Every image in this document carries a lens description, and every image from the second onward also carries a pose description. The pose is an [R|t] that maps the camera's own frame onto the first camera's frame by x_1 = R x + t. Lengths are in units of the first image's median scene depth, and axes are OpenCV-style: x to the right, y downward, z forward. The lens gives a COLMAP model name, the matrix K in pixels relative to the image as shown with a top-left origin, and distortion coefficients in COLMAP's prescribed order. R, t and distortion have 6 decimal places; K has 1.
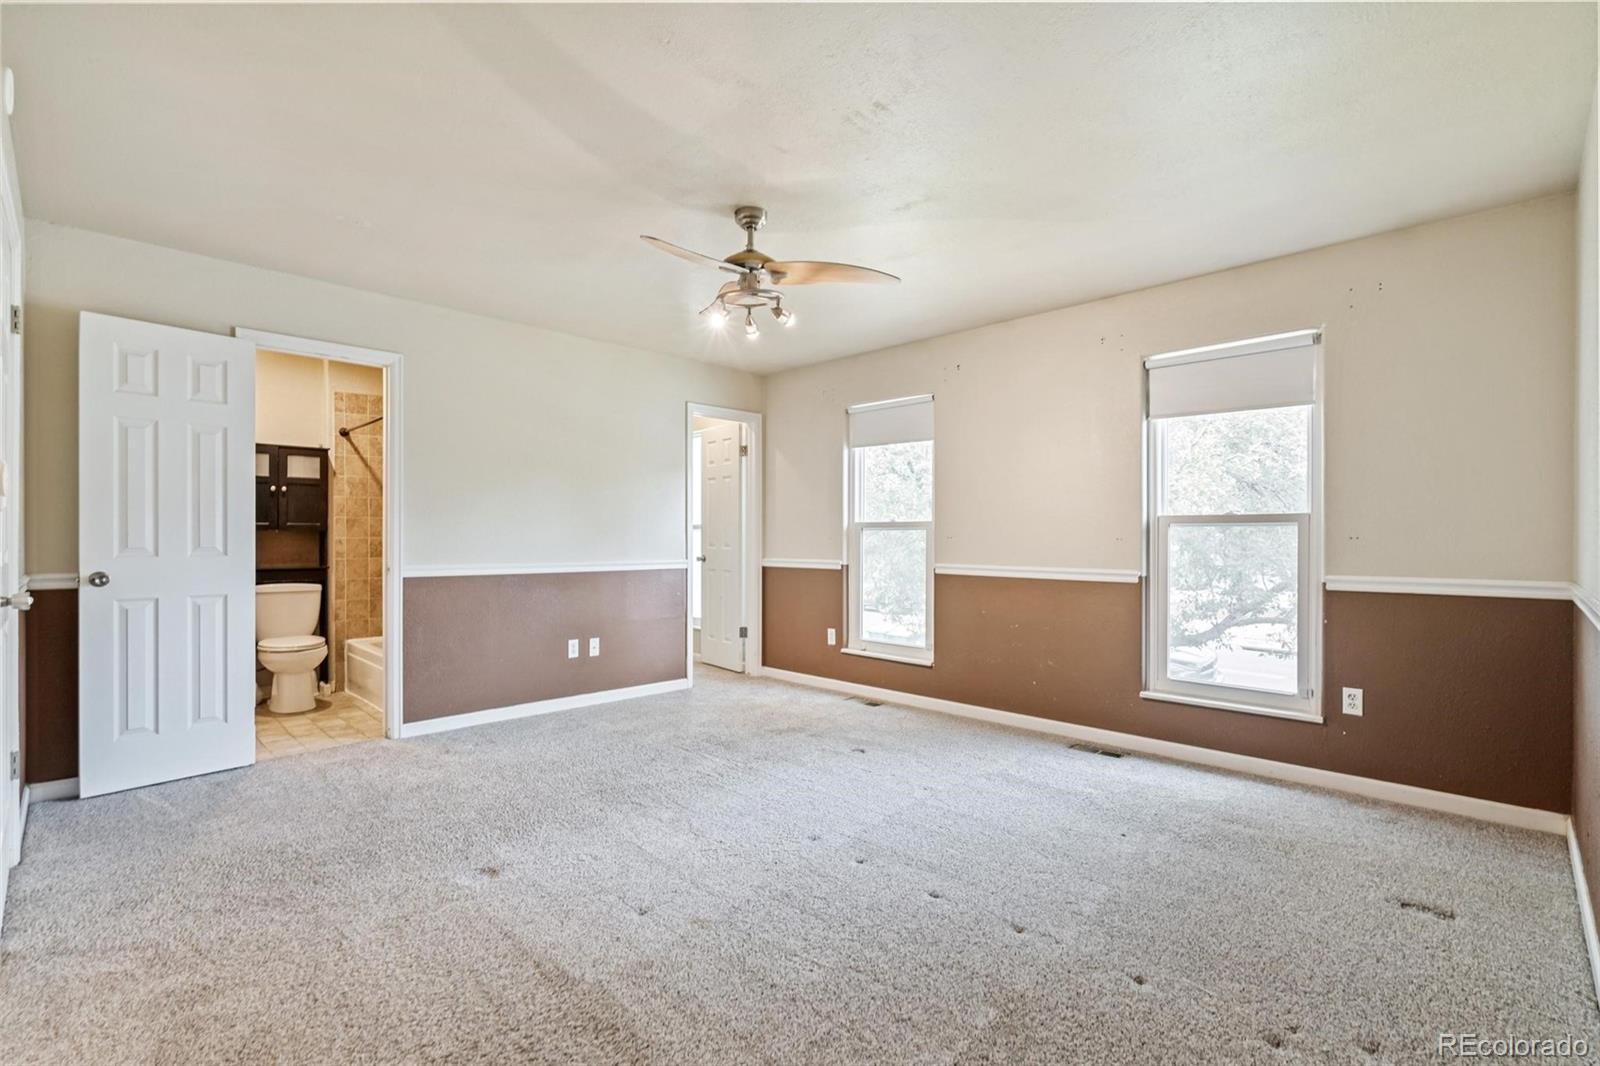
lens RADIAL K [[717.5, 0, 788.2], [0, 717.5, 536.5], [0, 0, 1]] dist [-0.002518, 0.002069]
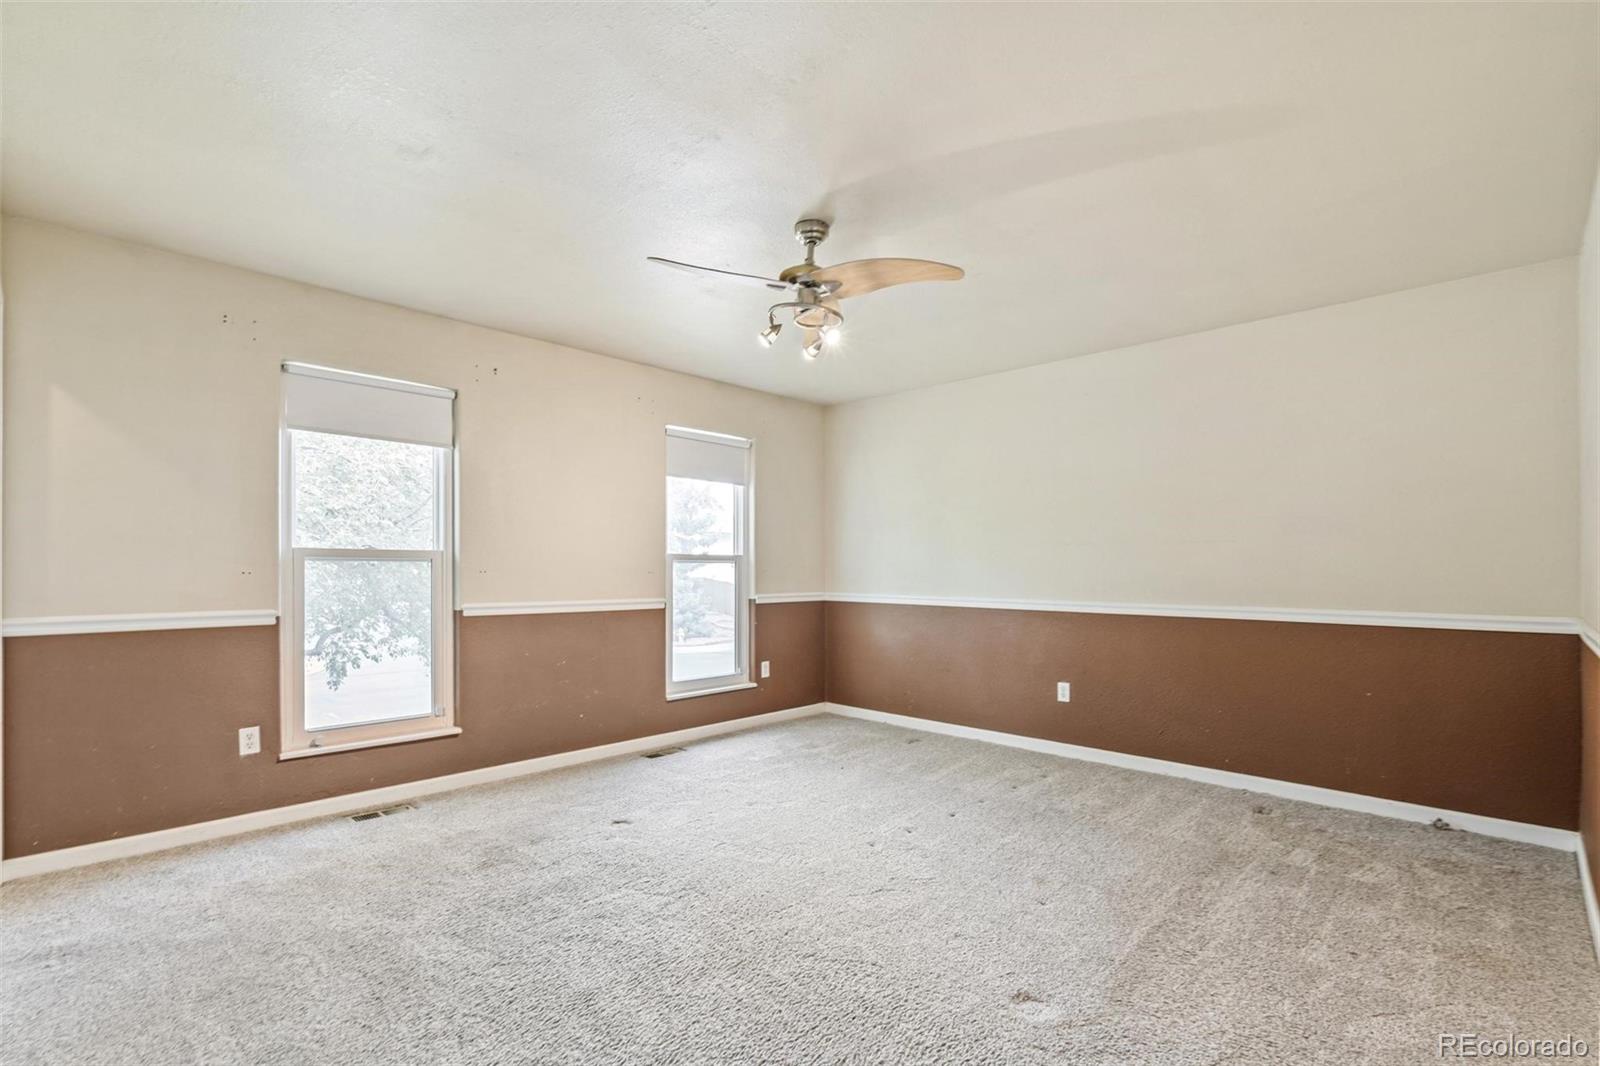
lens RADIAL K [[717.5, 0, 800.7], [0, 717.5, 557.2], [0, 0, 1]] dist [-0.002518, 0.002069]
pose [[-0.001383, 0.021227, 0.999774, -0.744207], [0.000661, 0.999774, -0.021226, 0.004303], [-0.999999, 0.000631, -0.001397, 0.778860]]
